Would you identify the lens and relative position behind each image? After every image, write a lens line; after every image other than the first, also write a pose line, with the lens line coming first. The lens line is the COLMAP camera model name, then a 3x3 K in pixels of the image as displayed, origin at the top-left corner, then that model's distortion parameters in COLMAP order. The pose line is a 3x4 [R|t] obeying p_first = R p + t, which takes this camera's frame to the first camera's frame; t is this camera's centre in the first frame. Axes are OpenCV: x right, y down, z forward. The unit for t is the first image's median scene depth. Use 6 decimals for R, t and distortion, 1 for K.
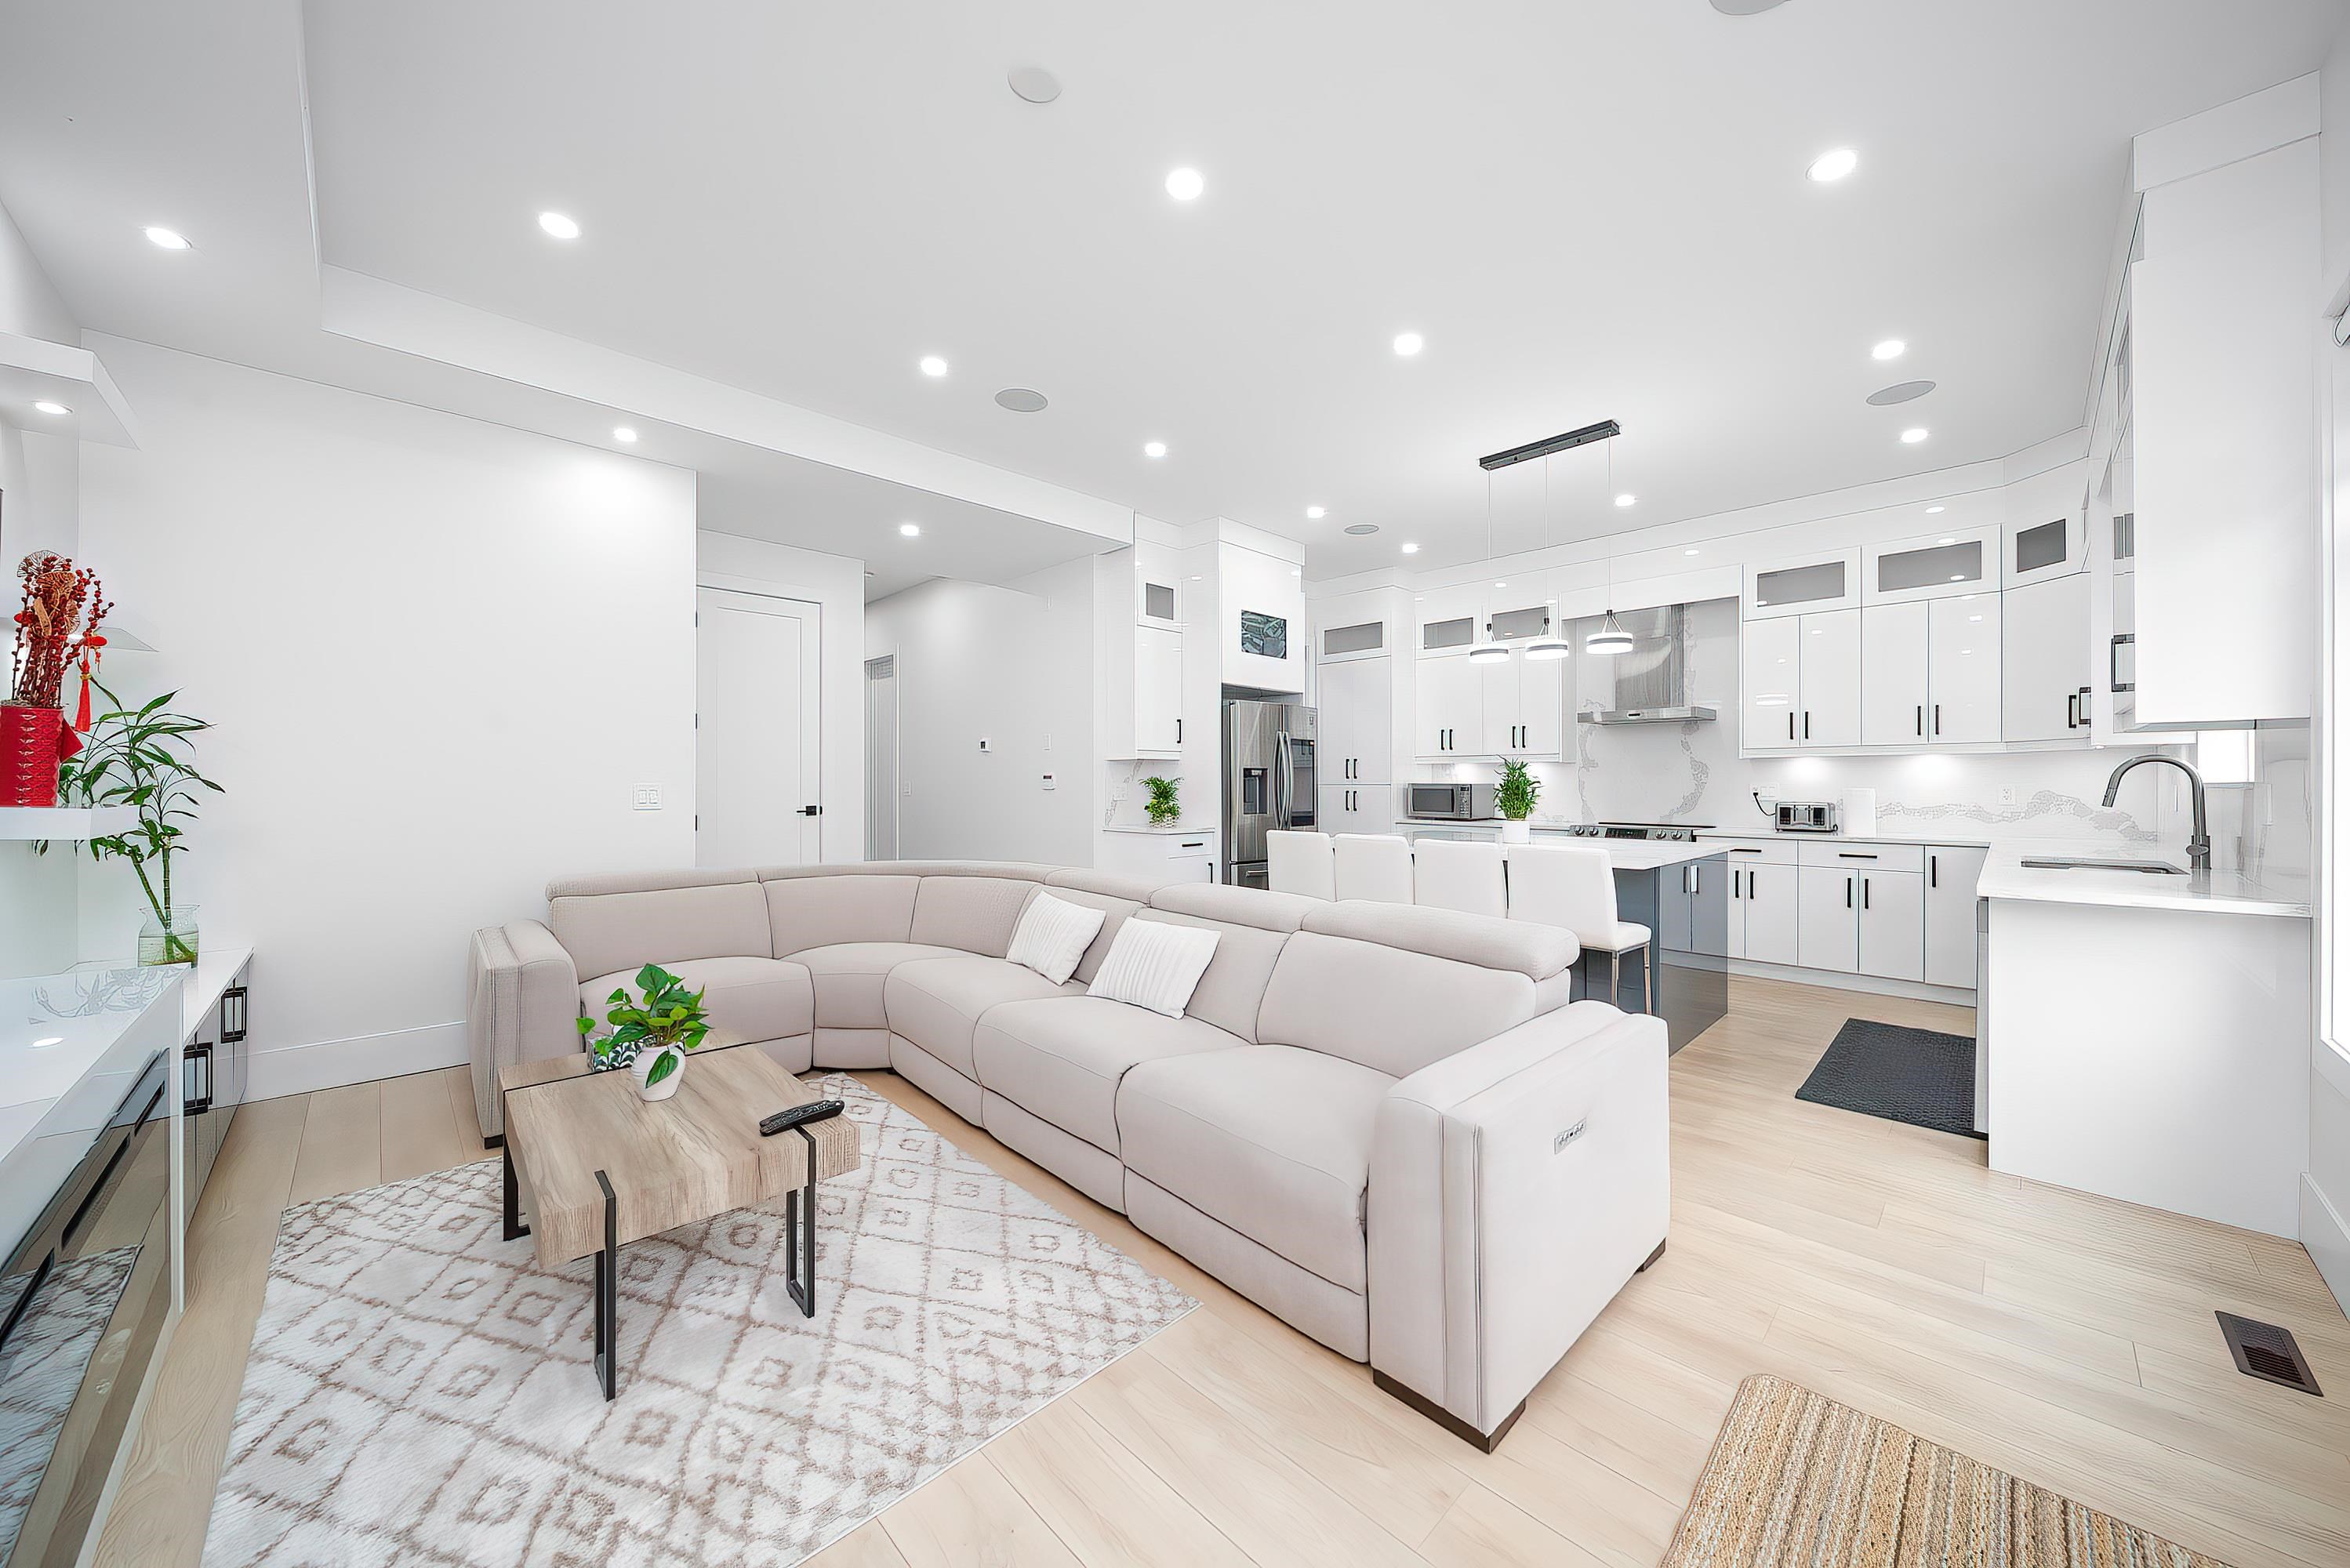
lens RADIAL K [[836.8, 0, 1168.2], [0, 836.8, 782.6], [0, 0, 1]] dist [0.000164, -0.000376]
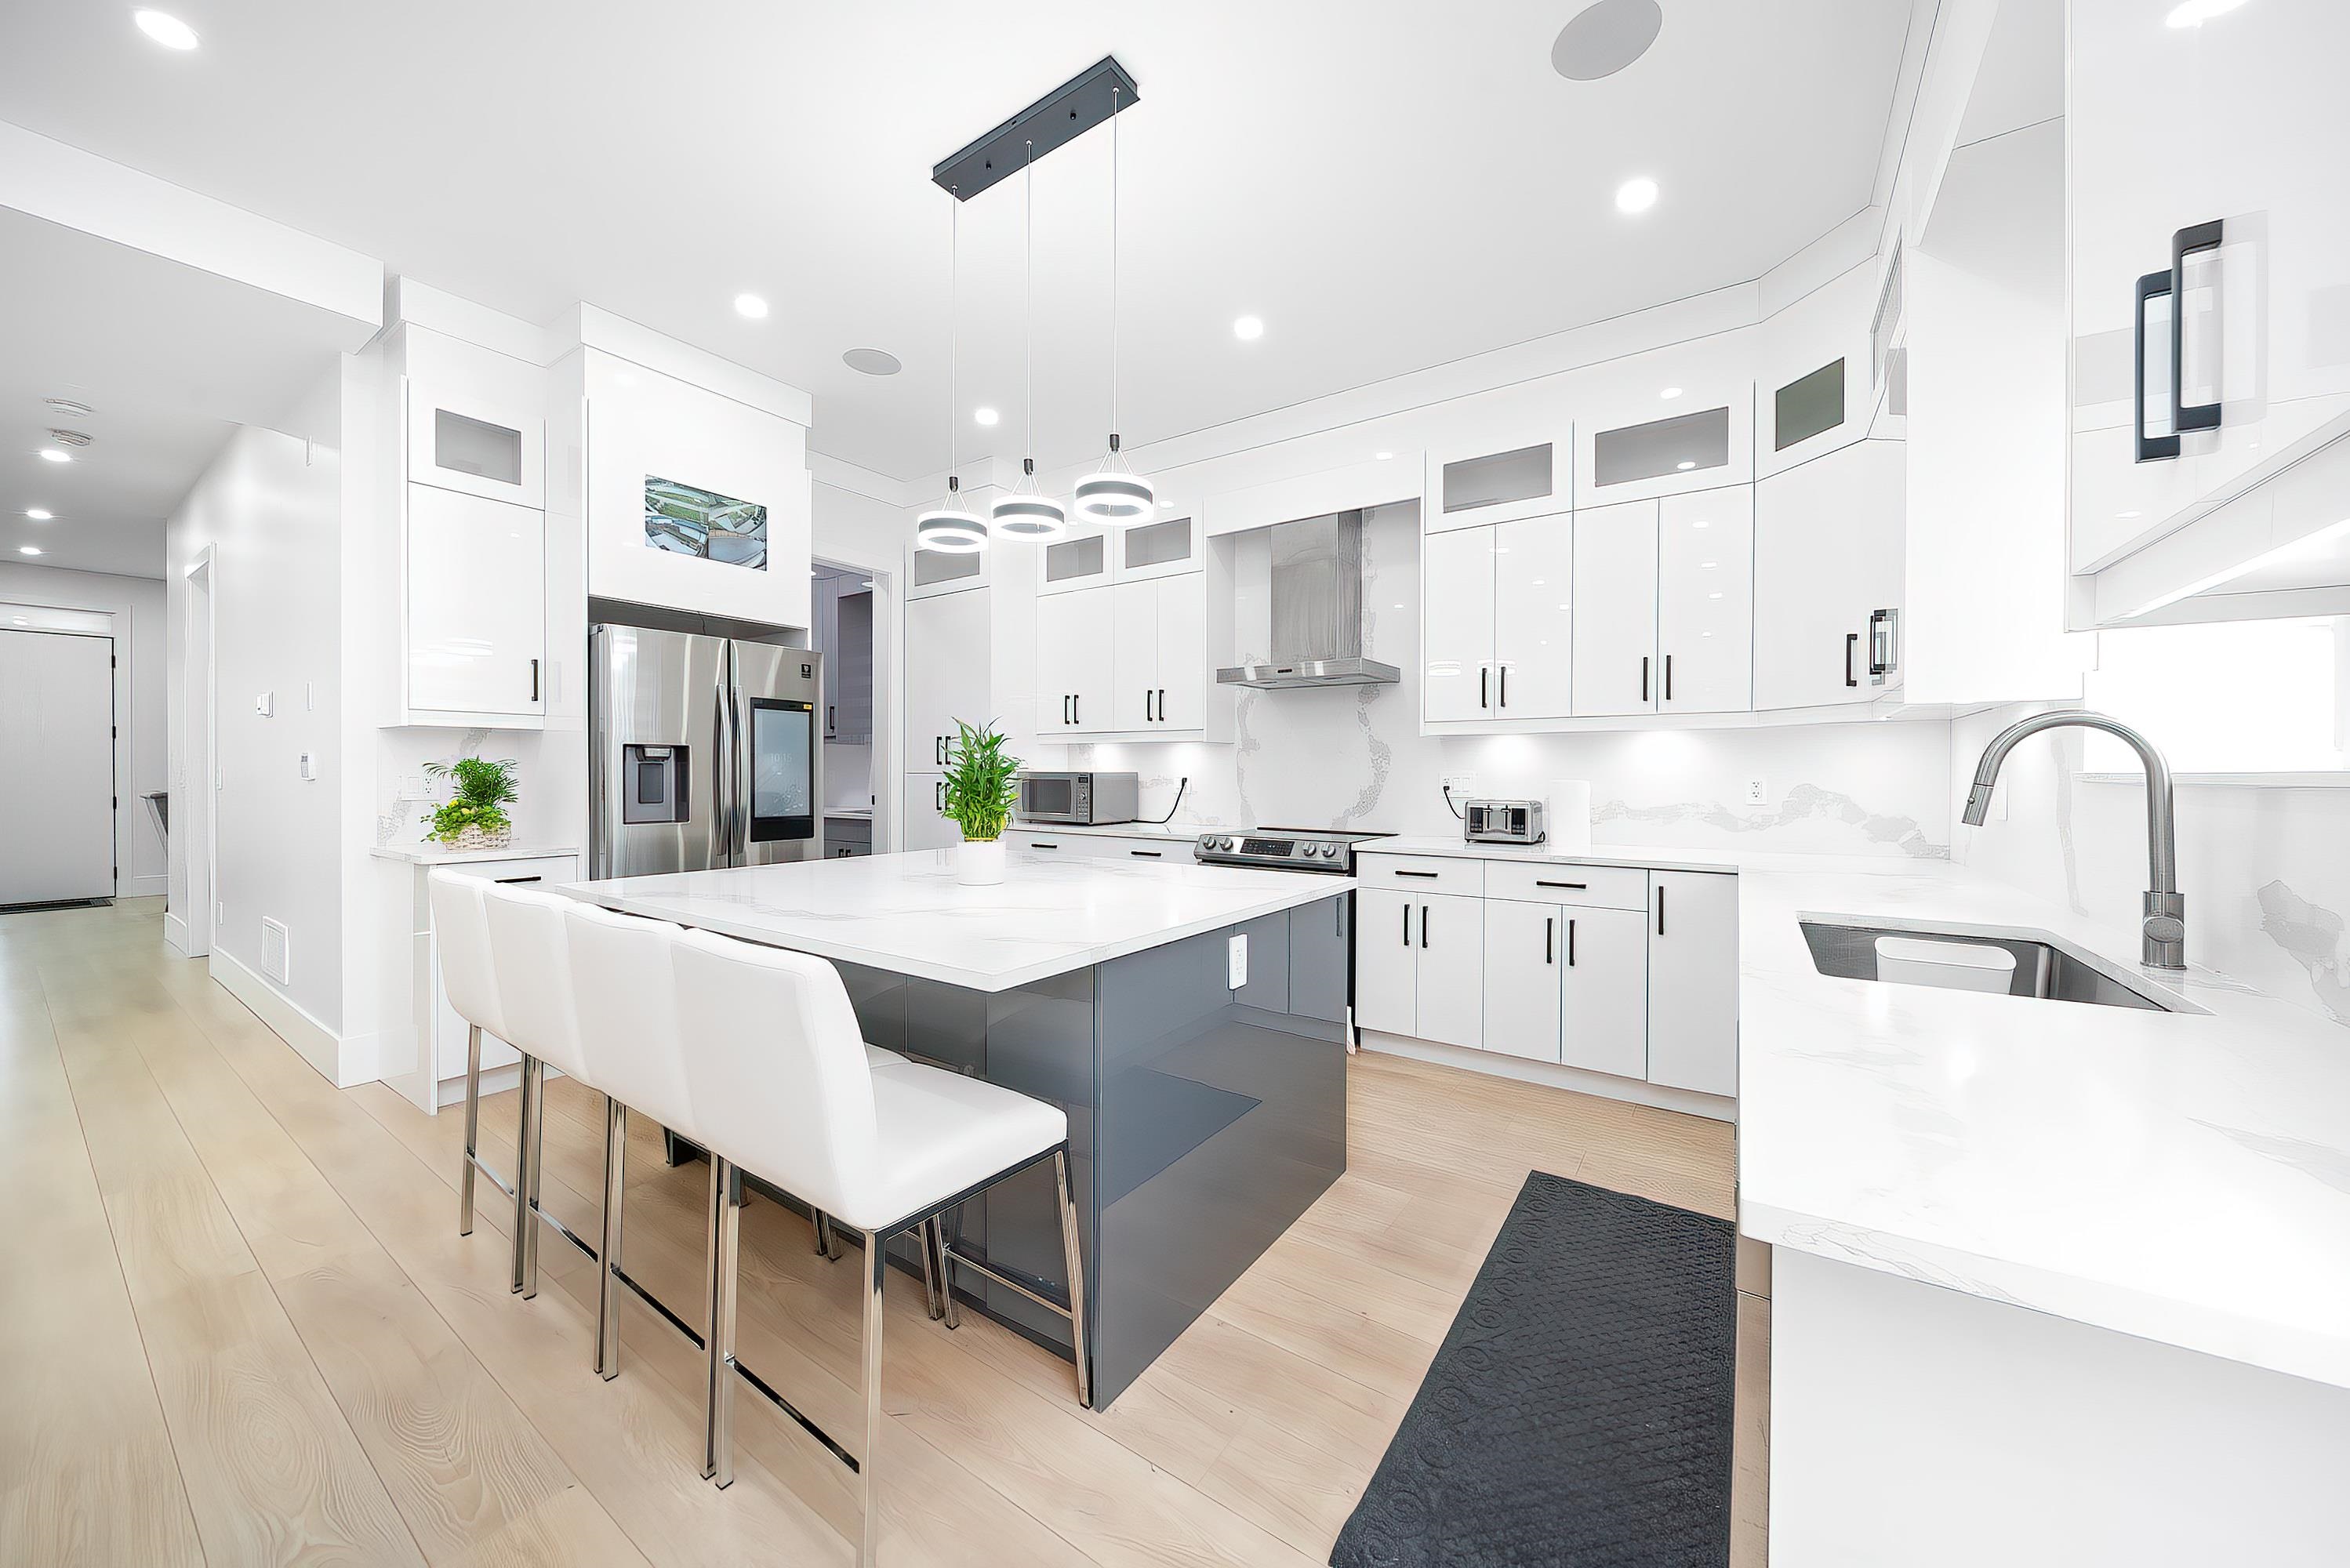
lens RADIAL K [[836.8, 0, 1167.0], [0, 836.8, 776.3], [0, 0, 1]] dist [0.000164, -0.000376]
pose [[0.981411, 0.001753, 0.191910, 0.354134], [-0.003142, 0.999971, 0.006934, -0.000299], [-0.191892, -0.007408, 0.981388, 0.374337]]
